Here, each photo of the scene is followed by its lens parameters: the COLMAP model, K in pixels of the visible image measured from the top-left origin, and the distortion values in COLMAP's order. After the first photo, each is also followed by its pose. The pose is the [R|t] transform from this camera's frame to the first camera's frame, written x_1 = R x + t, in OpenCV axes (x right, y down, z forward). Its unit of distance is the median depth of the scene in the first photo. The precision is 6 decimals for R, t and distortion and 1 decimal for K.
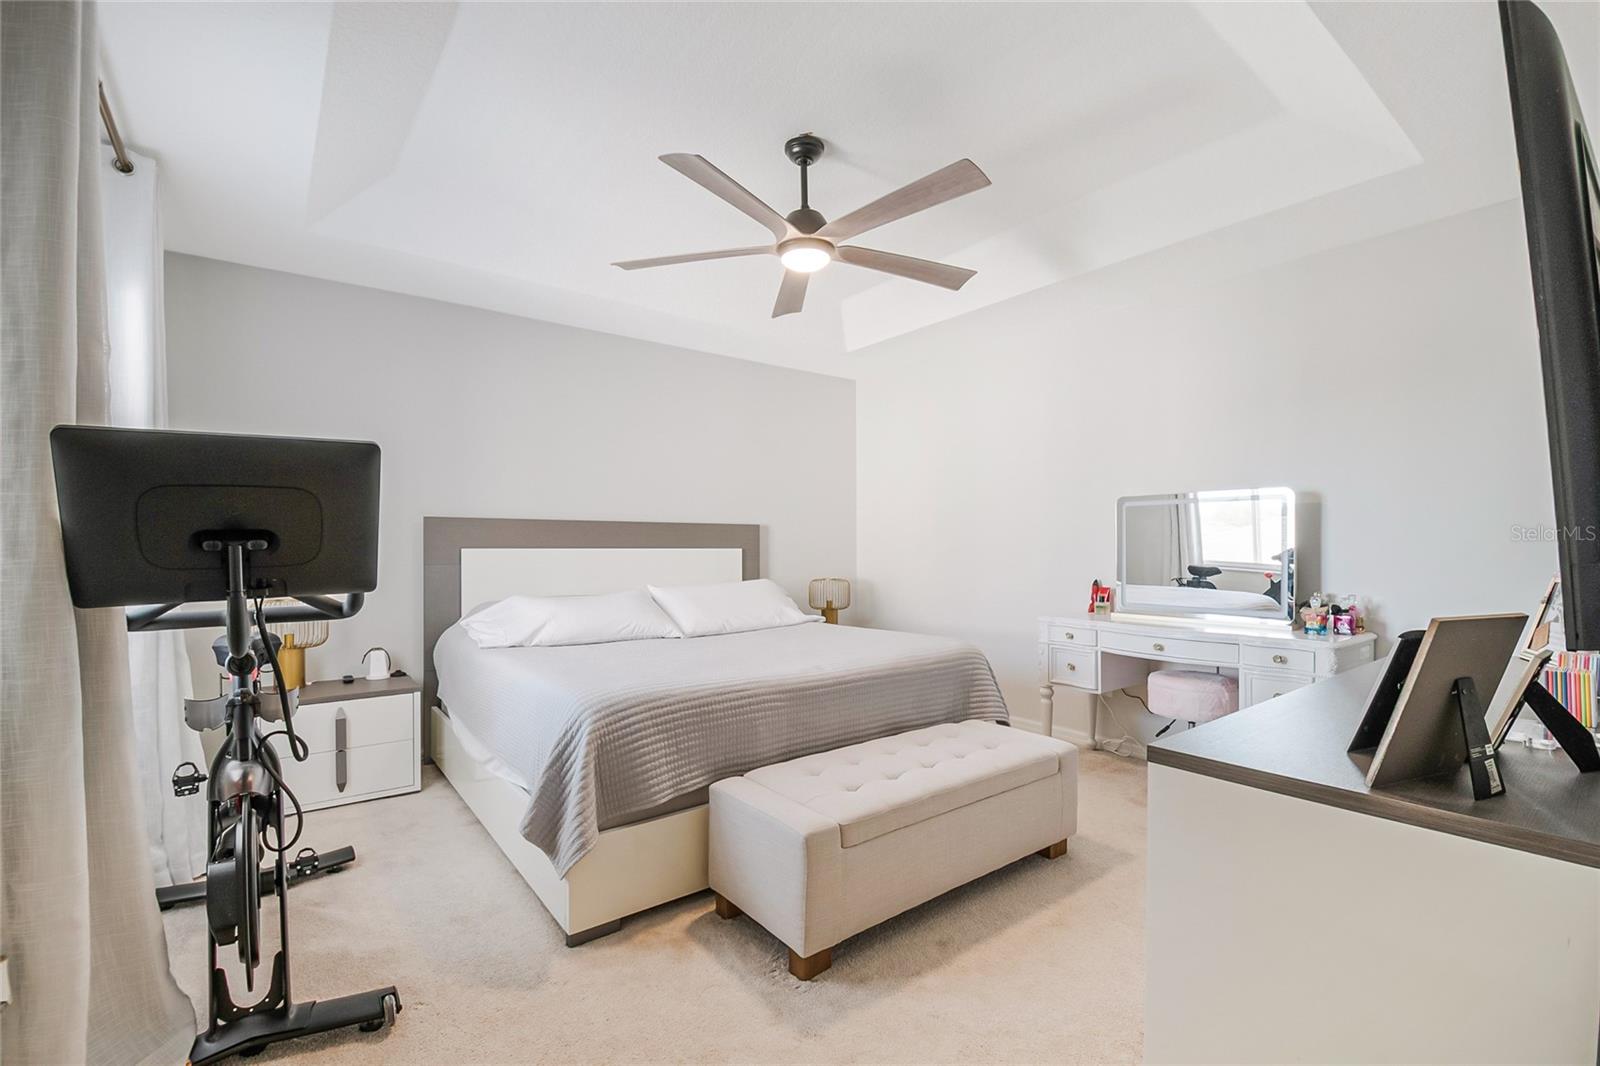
lens RADIAL K [[704.0, 0, 809.5], [0, 704.0, 551.1], [0, 0, 1]] dist [0.017169, -0.020307]
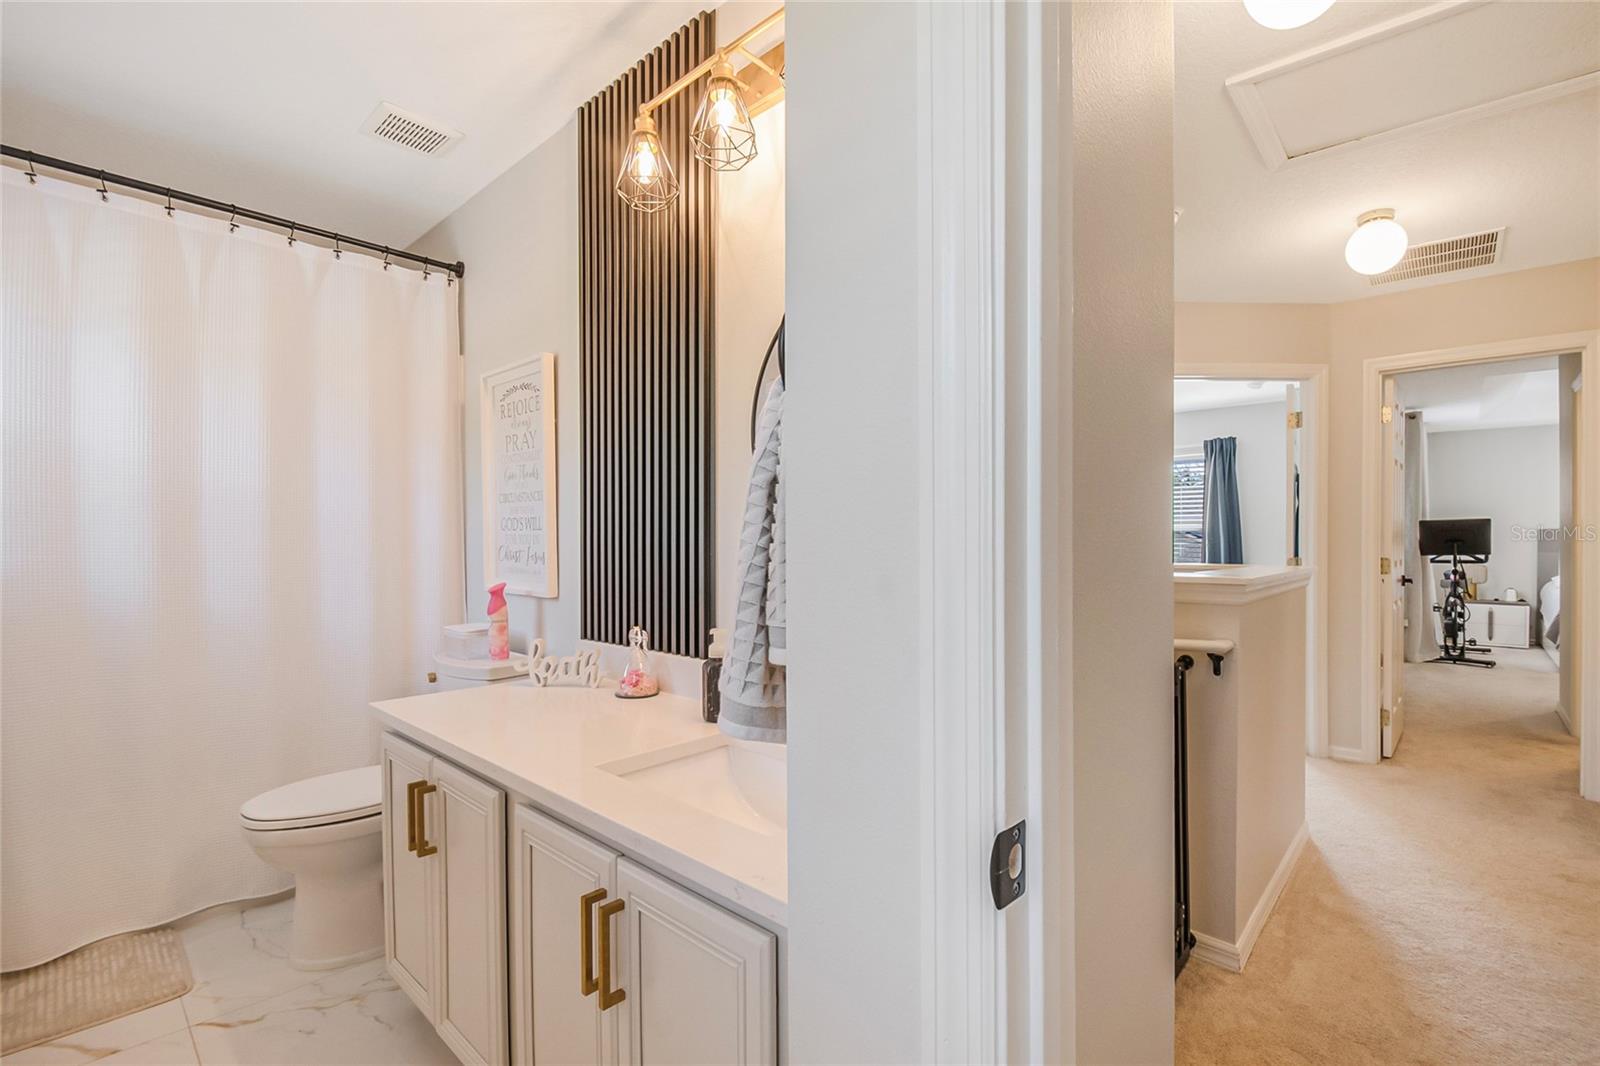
lens RADIAL K [[704.0, 0, 809.5], [0, 704.0, 551.1], [0, 0, 1]] dist [0.017169, -0.020307]
pose [[0.170500, 0.015293, -0.985239, 2.351048], [-0.006453, 0.999875, 0.014403, 0.003469], [0.985337, 0.003902, 0.170577, -3.087447]]
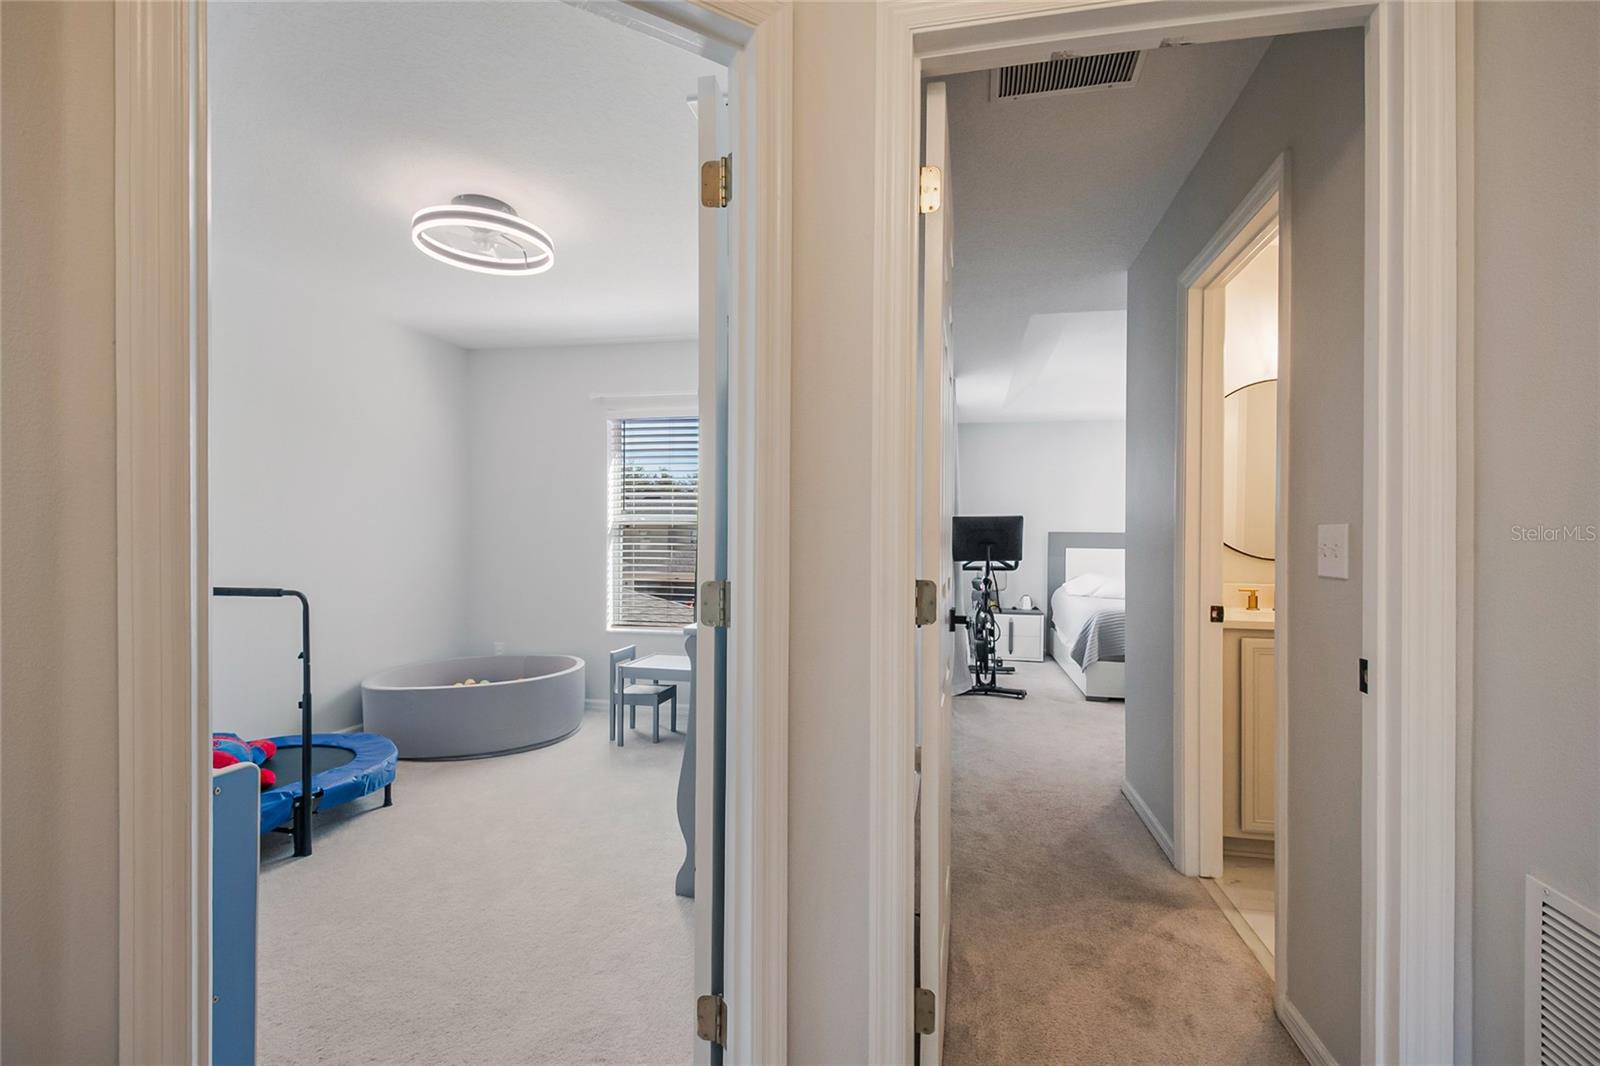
lens RADIAL K [[704.0, 0, 809.5], [0, 704.0, 551.1], [0, 0, 1]] dist [0.017169, -0.020307]
pose [[0.648539, 0.015504, -0.761024, 1.092408], [-0.016575, 0.999843, 0.006245, 0.008238], [0.761001, 0.008564, 0.648694, -1.653378]]
